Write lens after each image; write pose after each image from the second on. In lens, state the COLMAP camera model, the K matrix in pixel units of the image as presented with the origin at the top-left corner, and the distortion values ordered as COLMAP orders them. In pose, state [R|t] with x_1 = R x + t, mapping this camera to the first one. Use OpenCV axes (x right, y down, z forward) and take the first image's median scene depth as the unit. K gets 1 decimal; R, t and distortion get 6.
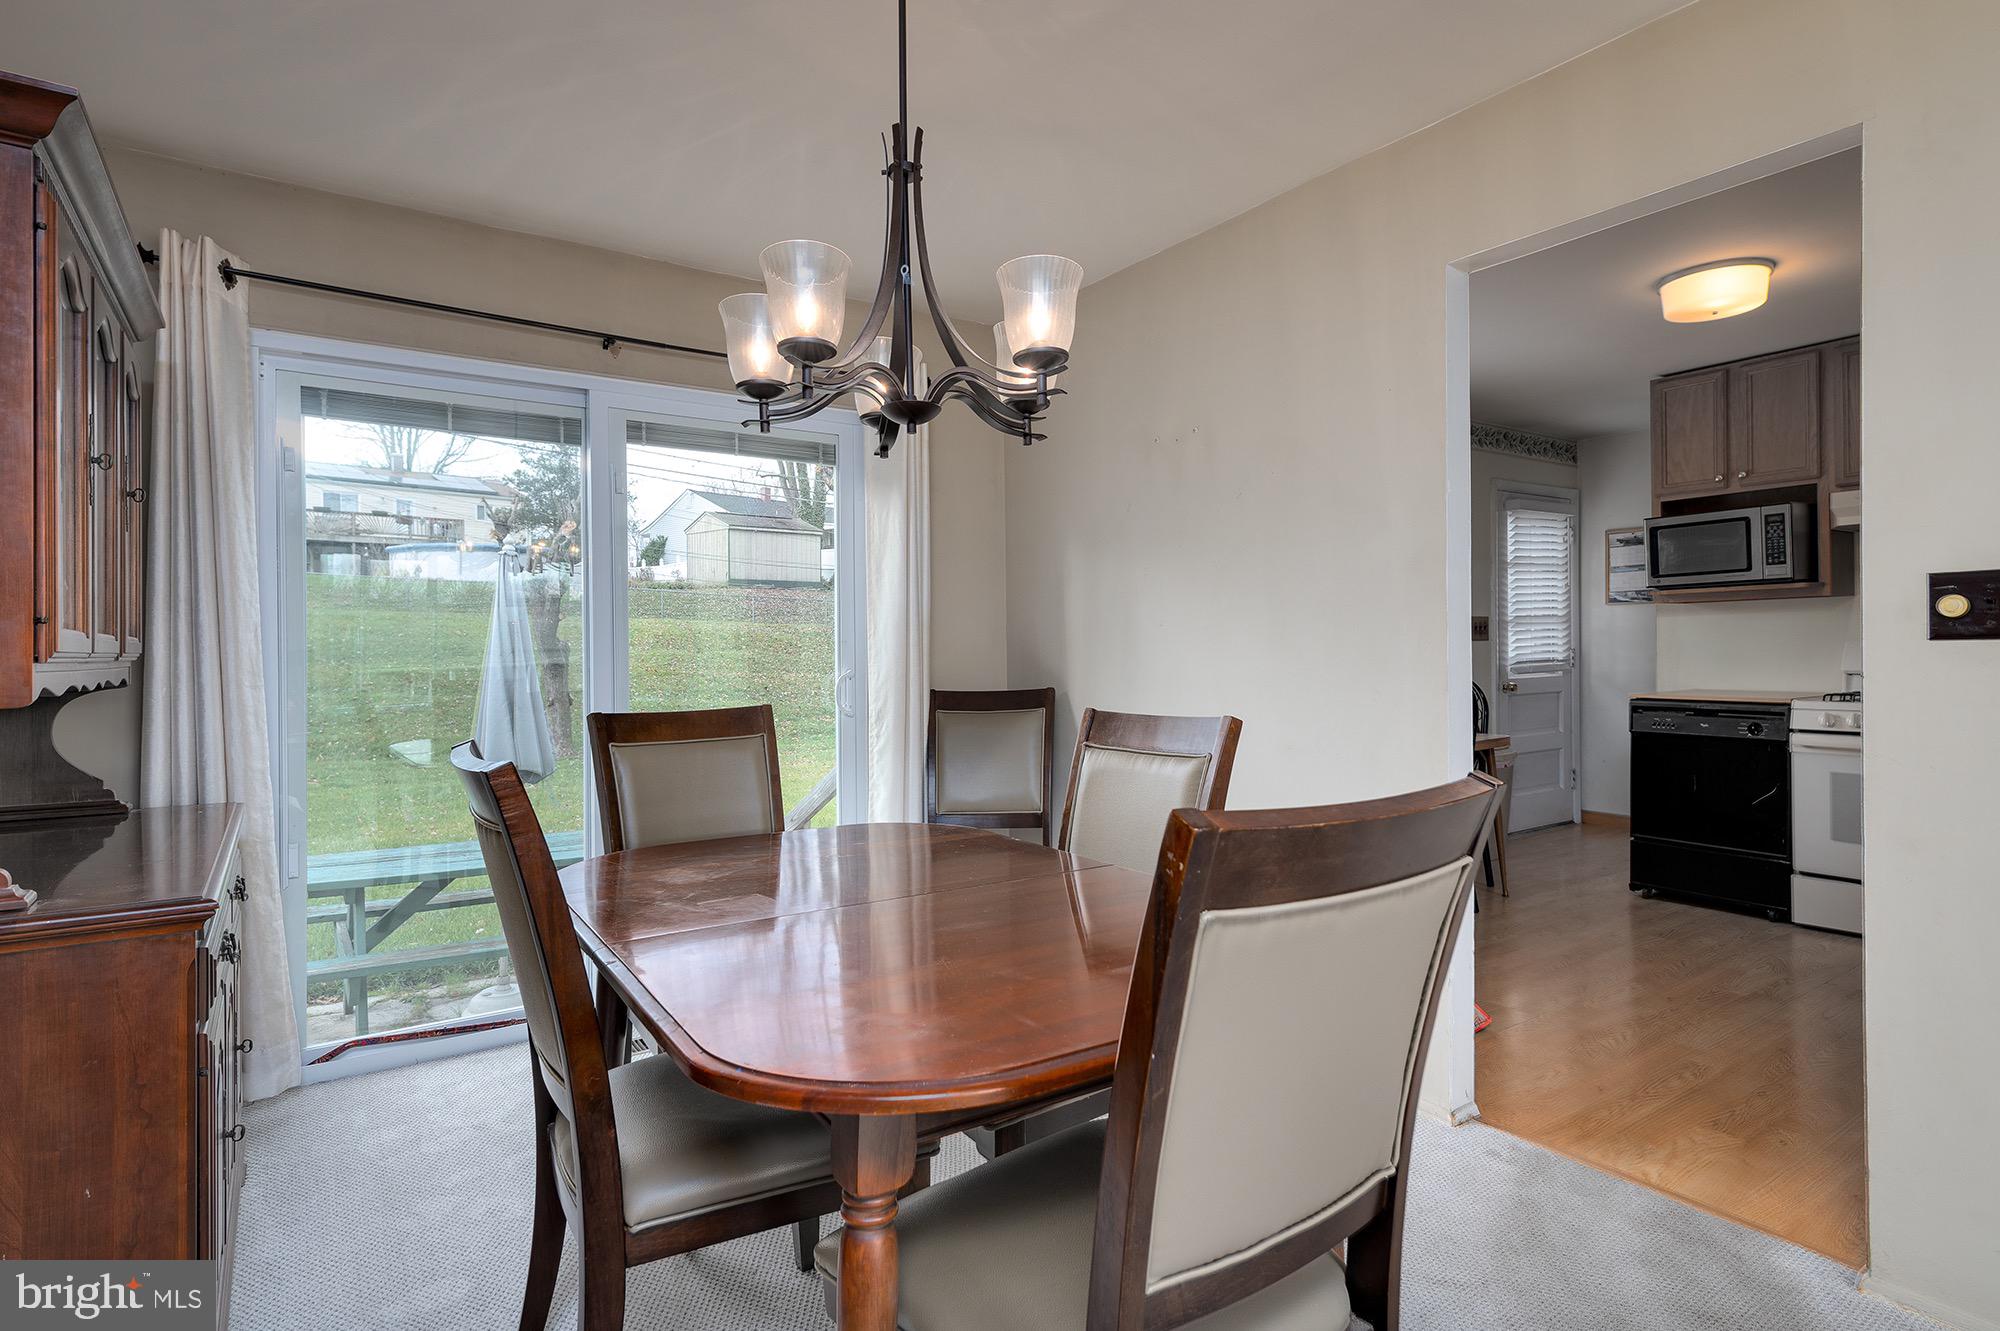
lens RADIAL K [[1032.3, 0, 993.9], [0, 1032.3, 660.4], [0, 0, 1]] dist [0.013597, -0.000948]
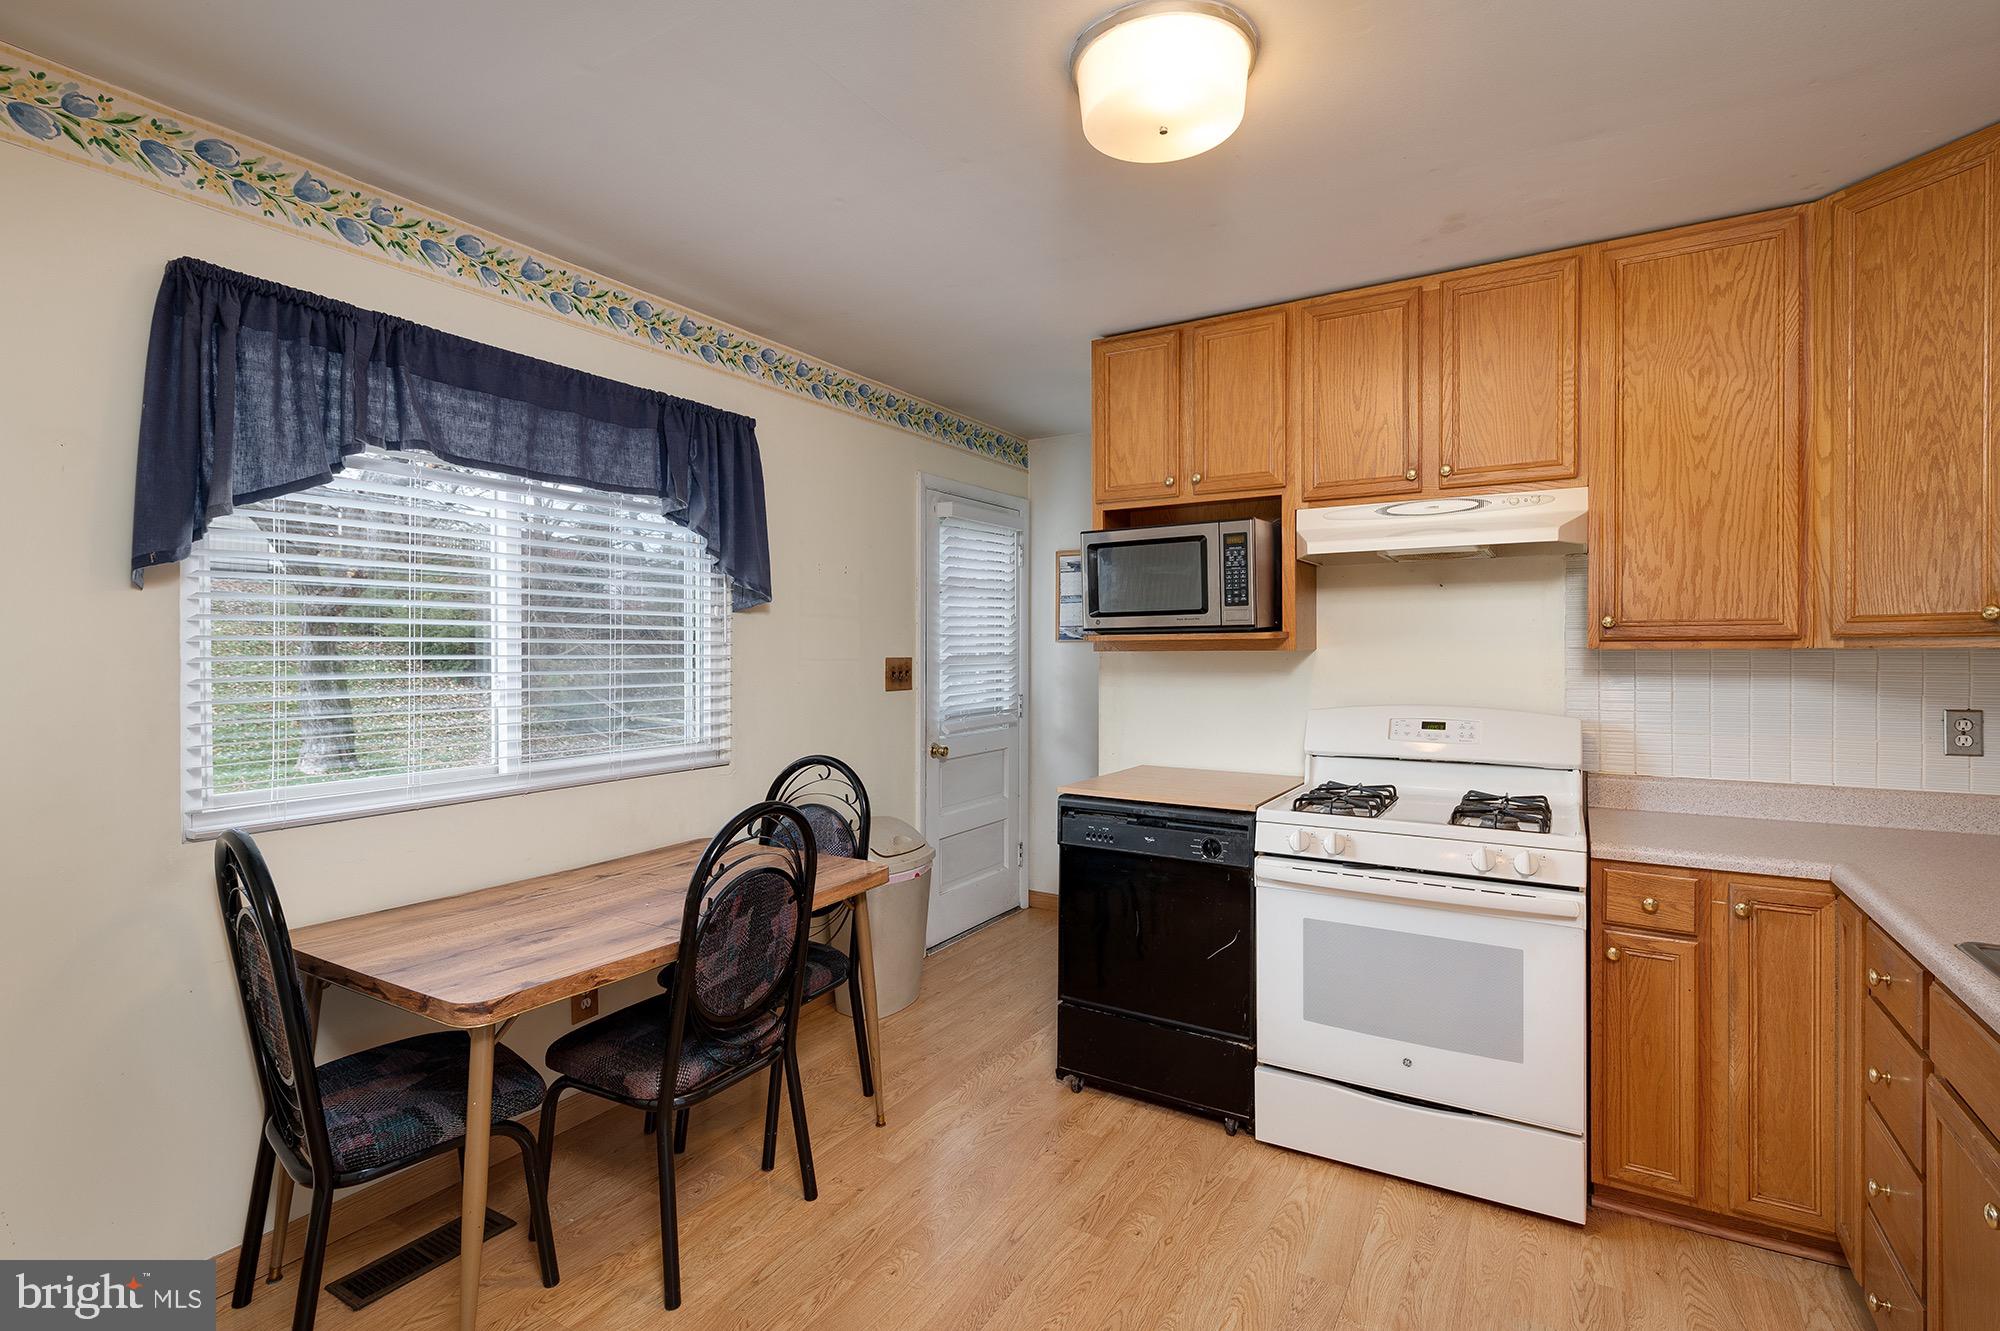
lens RADIAL K [[940.6, 0, 1006.5], [0, 940.6, 662.0], [0, 0, 1]] dist [-0.001681, -0.001125]
pose [[0.905480, 0.007632, 0.424320, 0.313323], [-0.007787, 0.999969, -0.001368, -0.047564], [-0.424317, -0.002066, 0.905511, 0.448748]]
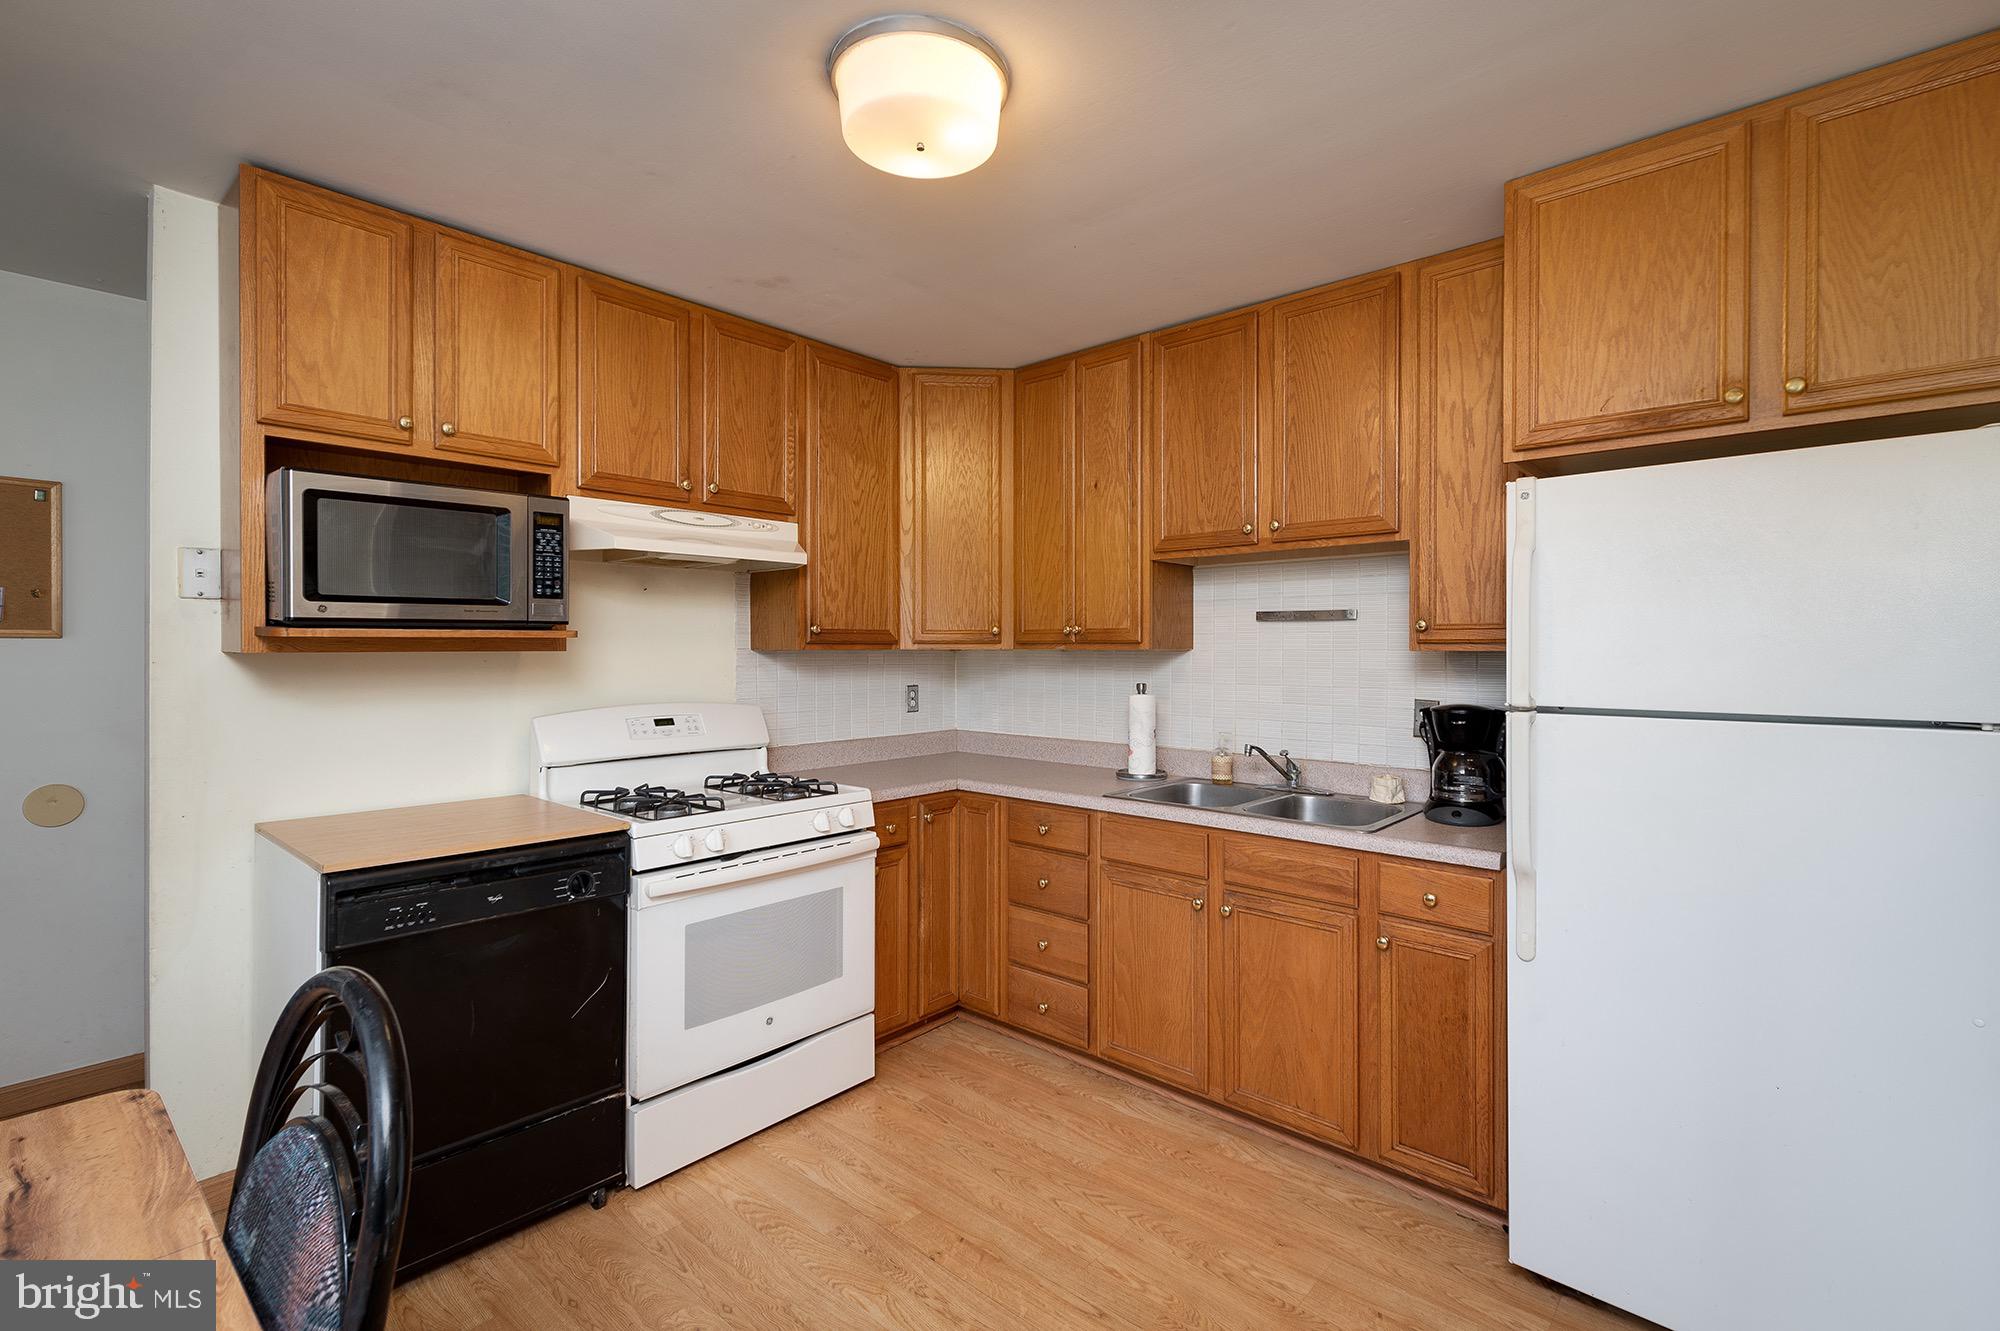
lens RADIAL K [[901.7, 0, 1009.3], [0, 901.7, 657.3], [0, 0, 1]] dist [0.001202, 0.000115]
pose [[-0.259170, 0.005699, 0.965815, 0.168844], [0.011210, 0.999933, -0.002893, -0.049280], [-0.965767, 0.010077, -0.259217, 0.802620]]
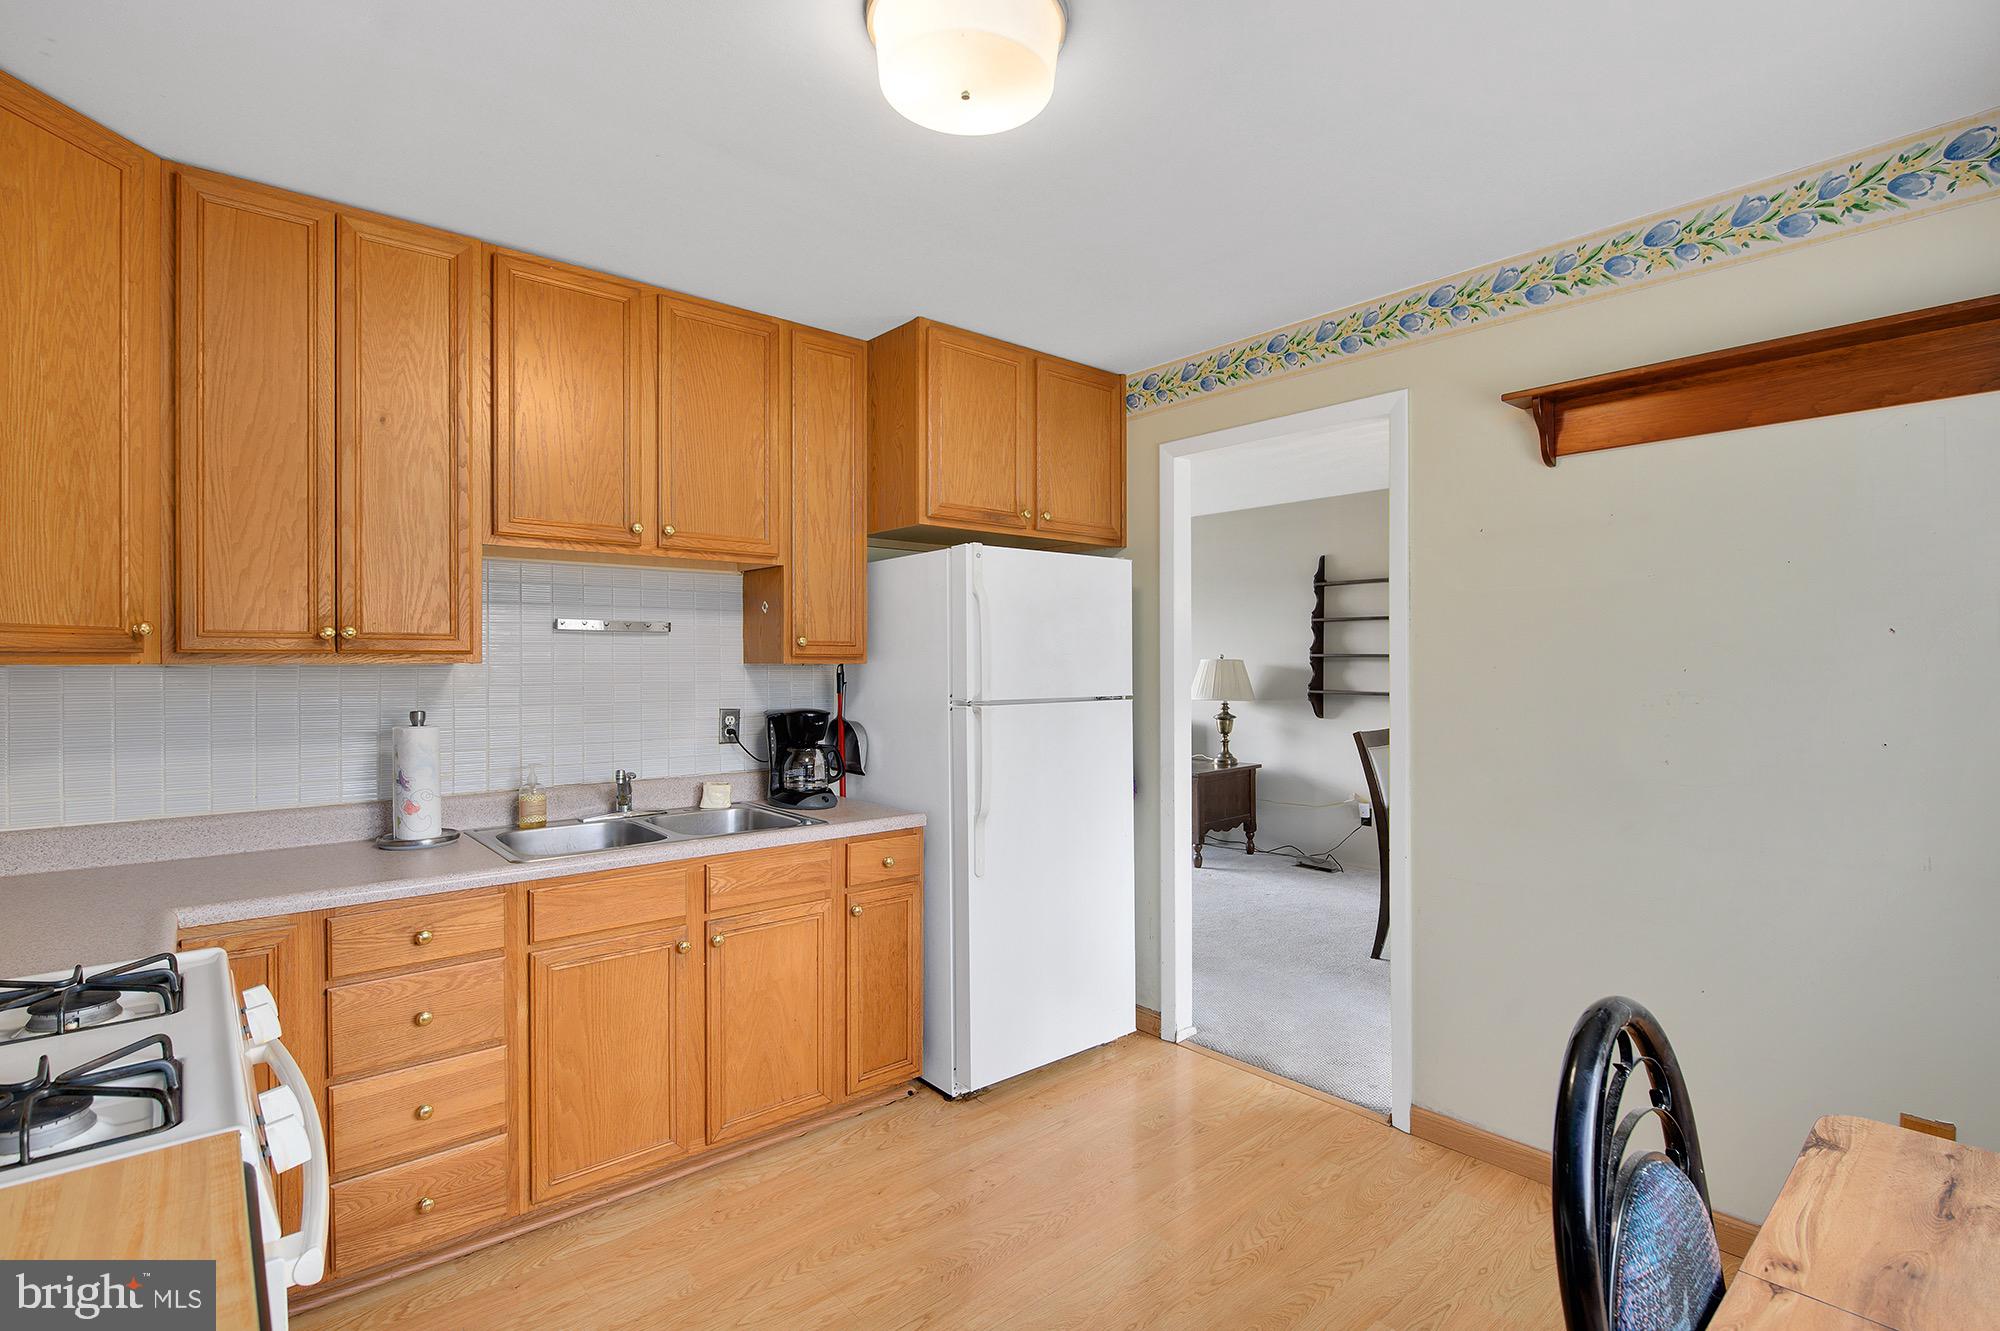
lens RADIAL K [[940.6, 0, 999.7], [0, 940.6, 676.0], [0, 0, 1]] dist [-0.001681, -0.001125]
pose [[-0.991549, 0.018467, -0.128415, 0.547412], [0.015506, 0.999591, 0.024022, -0.056437], [0.128806, 0.021827, -0.991430, 1.069010]]
